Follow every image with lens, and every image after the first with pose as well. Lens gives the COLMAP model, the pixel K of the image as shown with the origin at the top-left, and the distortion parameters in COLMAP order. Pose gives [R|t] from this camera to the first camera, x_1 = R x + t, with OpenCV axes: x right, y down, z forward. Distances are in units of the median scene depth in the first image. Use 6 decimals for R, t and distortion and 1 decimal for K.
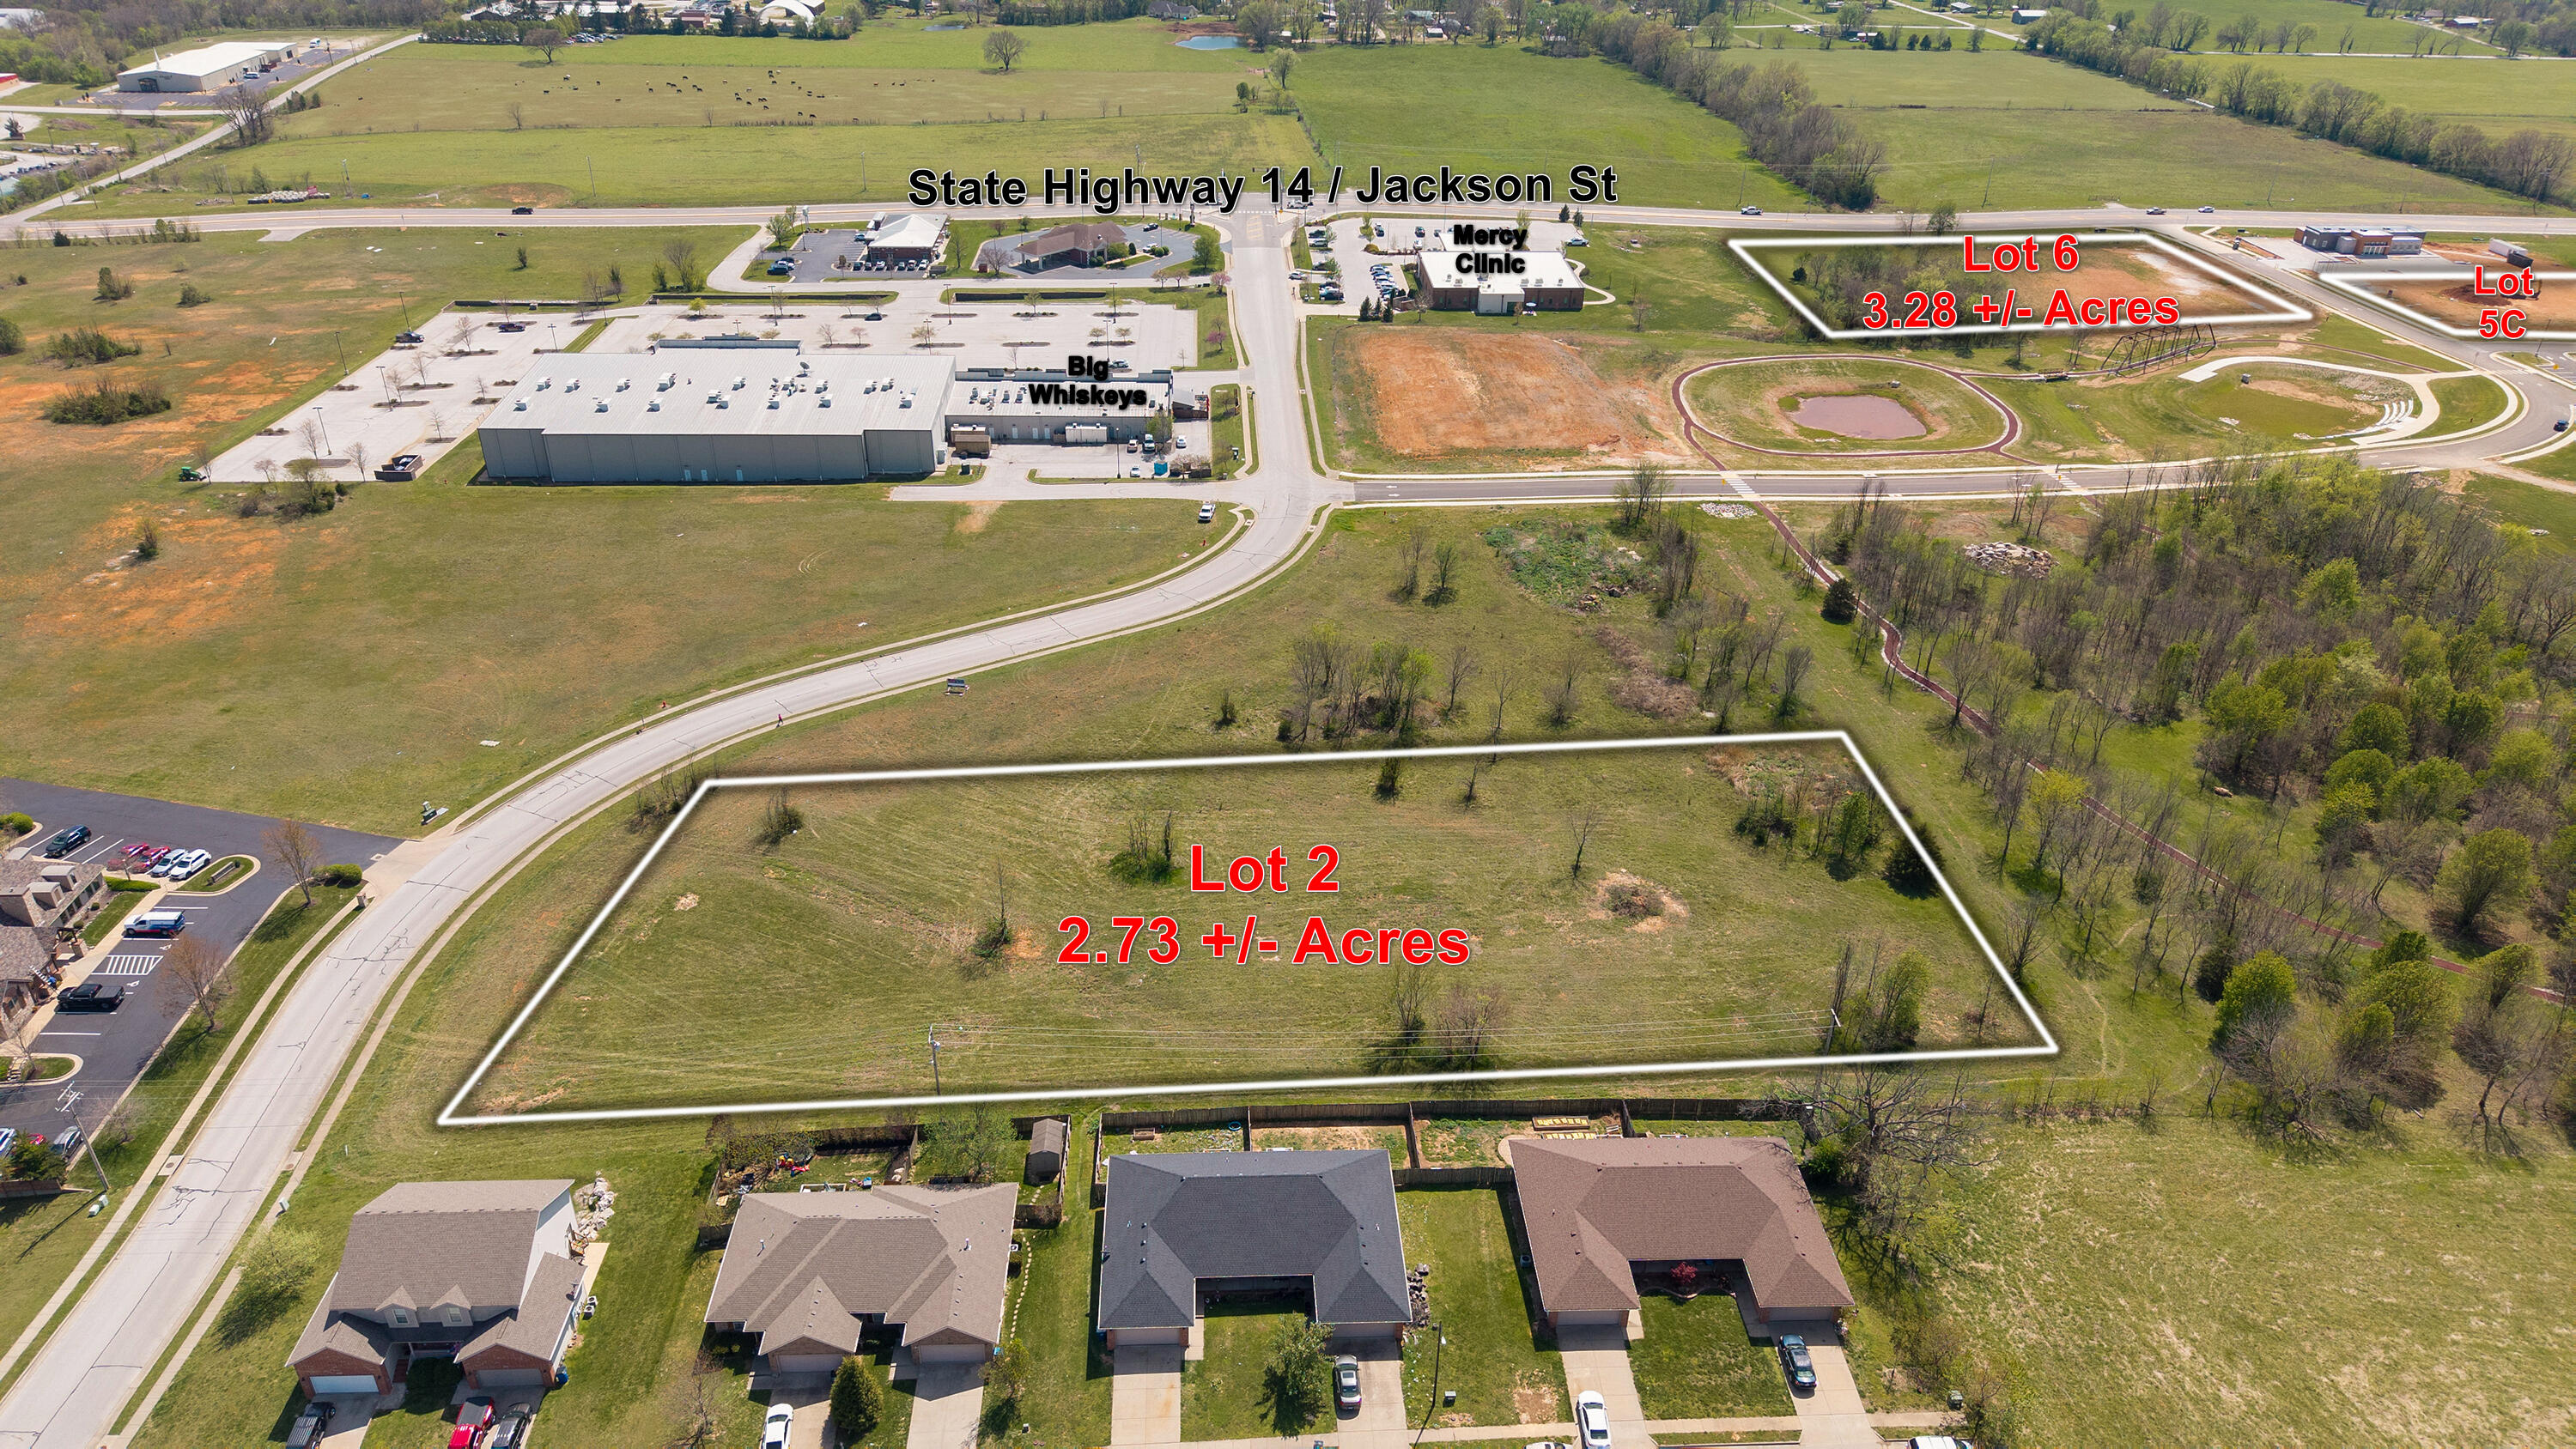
lens RADIAL K [[1726.6, 0, 1282.8], [0, 1726.6, 729.6], [0, 0, 1]] dist [0.043621, -0.056822]
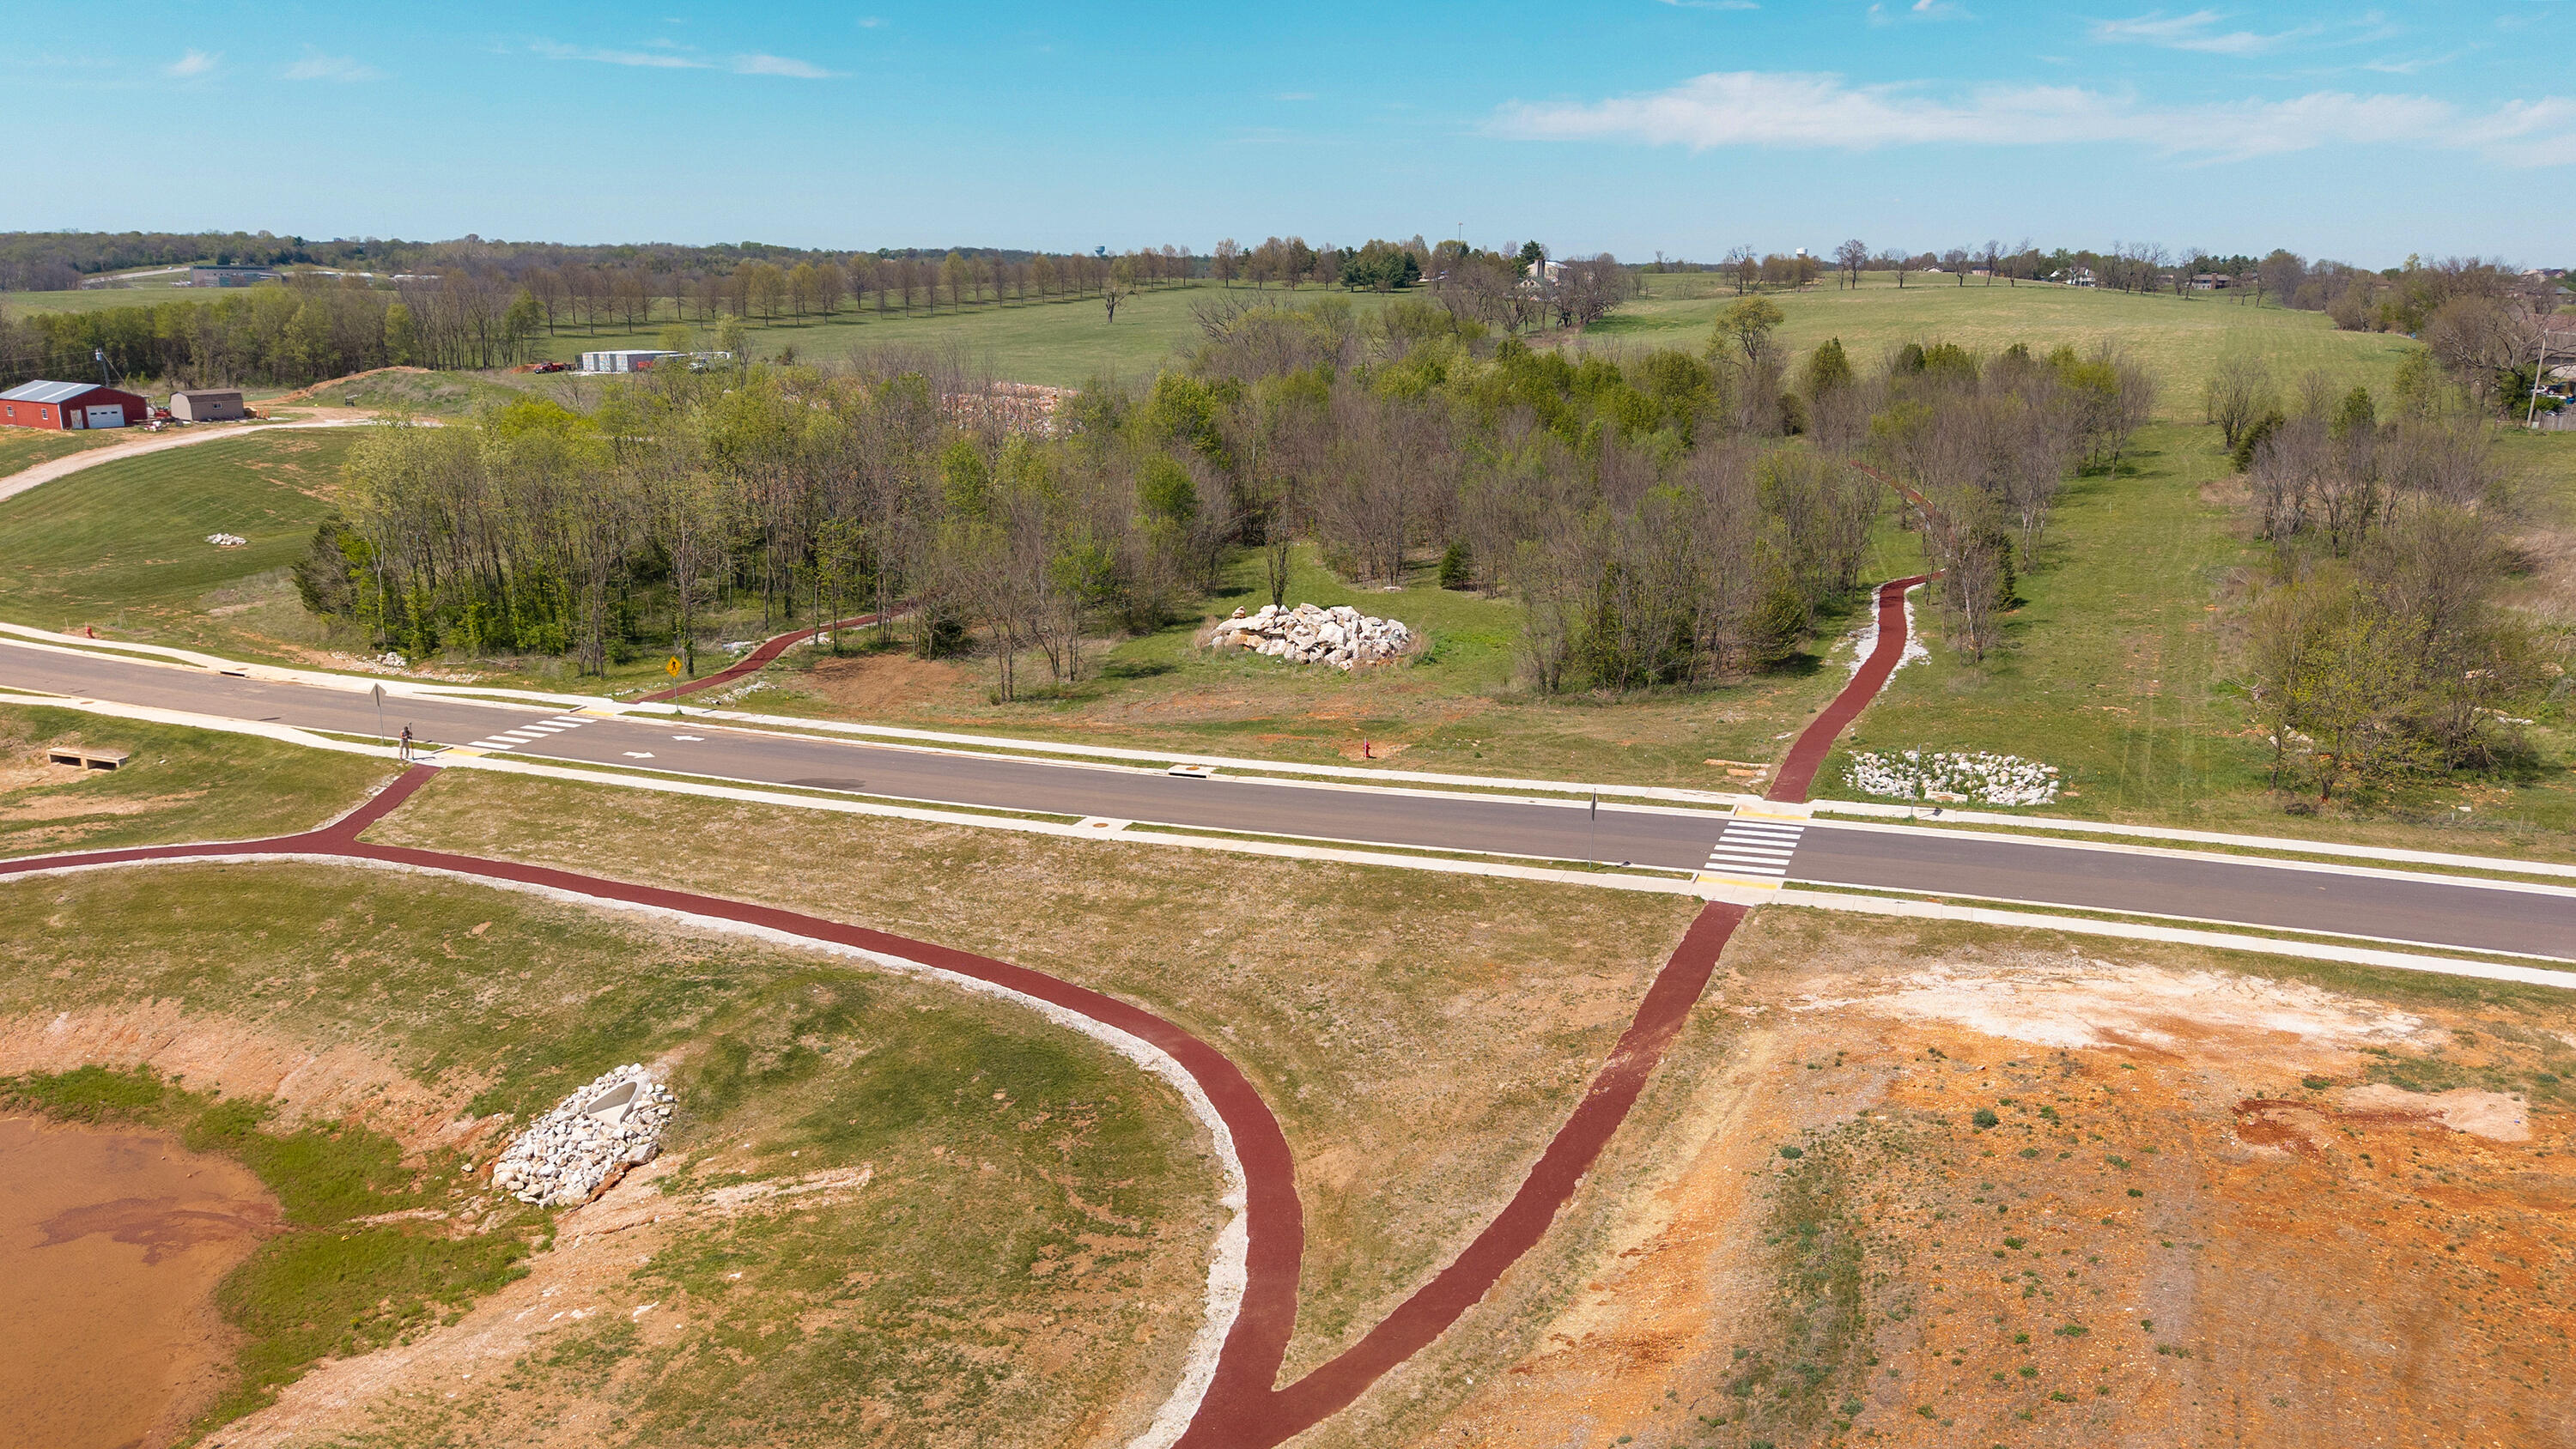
lens RADIAL K [[1768.4, 0, 1282.0], [0, 1768.4, 616.1], [0, 0, 1]] dist [0.042970, -0.056382]
pose [[-0.854868, -0.128544, 0.502670, 0.198580], [0.230904, 0.773339, 0.590448, -0.309727], [-0.464633, 0.620824, -0.631422, 1.134520]]
